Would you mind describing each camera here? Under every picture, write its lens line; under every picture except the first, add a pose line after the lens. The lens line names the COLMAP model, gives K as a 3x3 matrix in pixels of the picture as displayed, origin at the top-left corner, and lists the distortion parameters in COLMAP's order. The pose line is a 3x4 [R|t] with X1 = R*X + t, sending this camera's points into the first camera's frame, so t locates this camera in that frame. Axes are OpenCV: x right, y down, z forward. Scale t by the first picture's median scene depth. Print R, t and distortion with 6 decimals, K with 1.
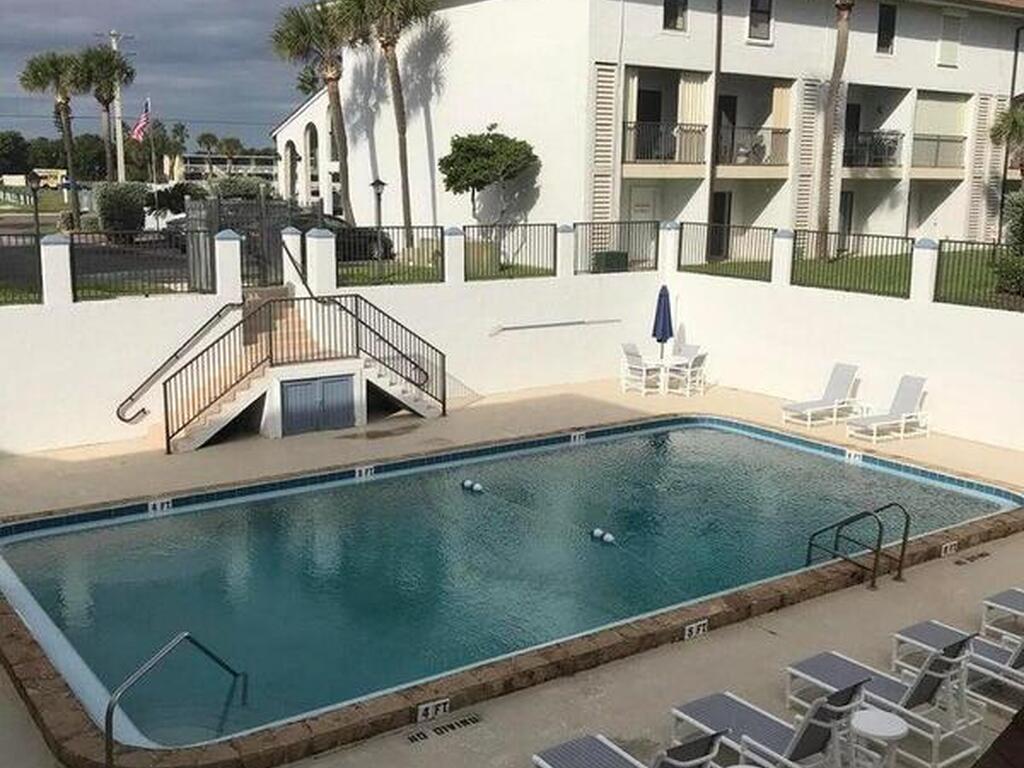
lens RADIAL K [[1124.3, 0, 512.0], [0, 1124.3, 384.0], [0, 0, 1]] dist [0.050726, -0.168047]
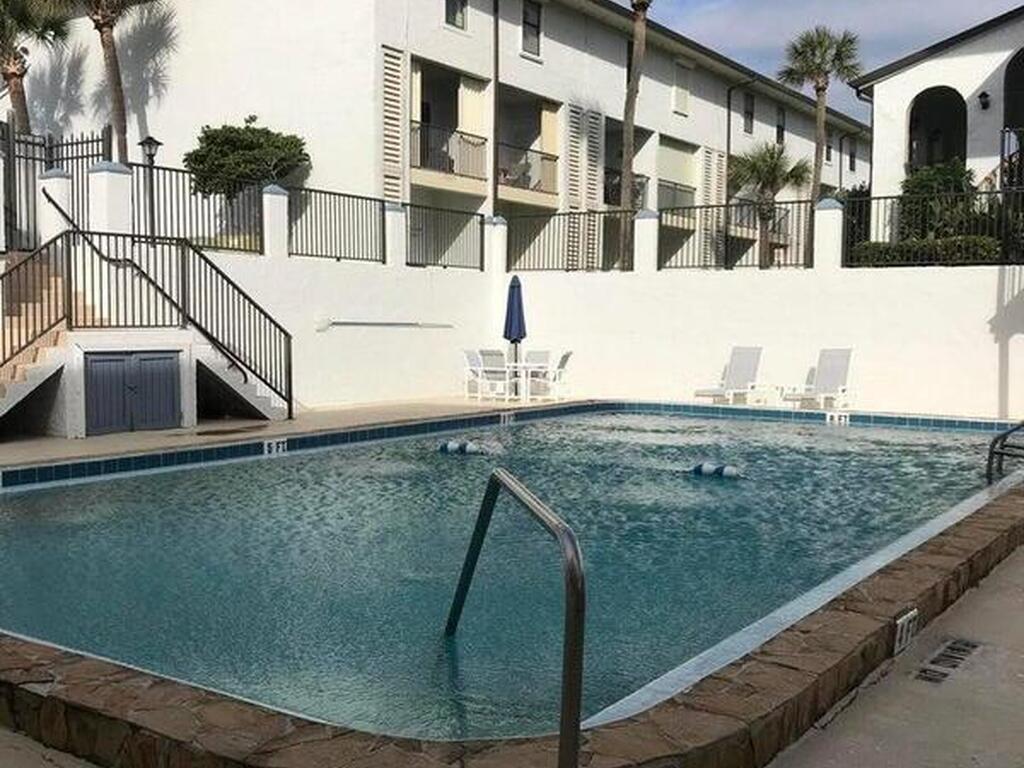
lens RADIAL K [[1124.3, 0, 512.0], [0, 1124.3, 384.0], [0, 0, 1]] dist [0.050726, -0.168047]
pose [[0.934406, -0.025099, 0.355324, -0.132197], [0.072220, 0.990146, -0.119978, 0.073725], [-0.348811, 0.137769, 0.927012, 0.187601]]
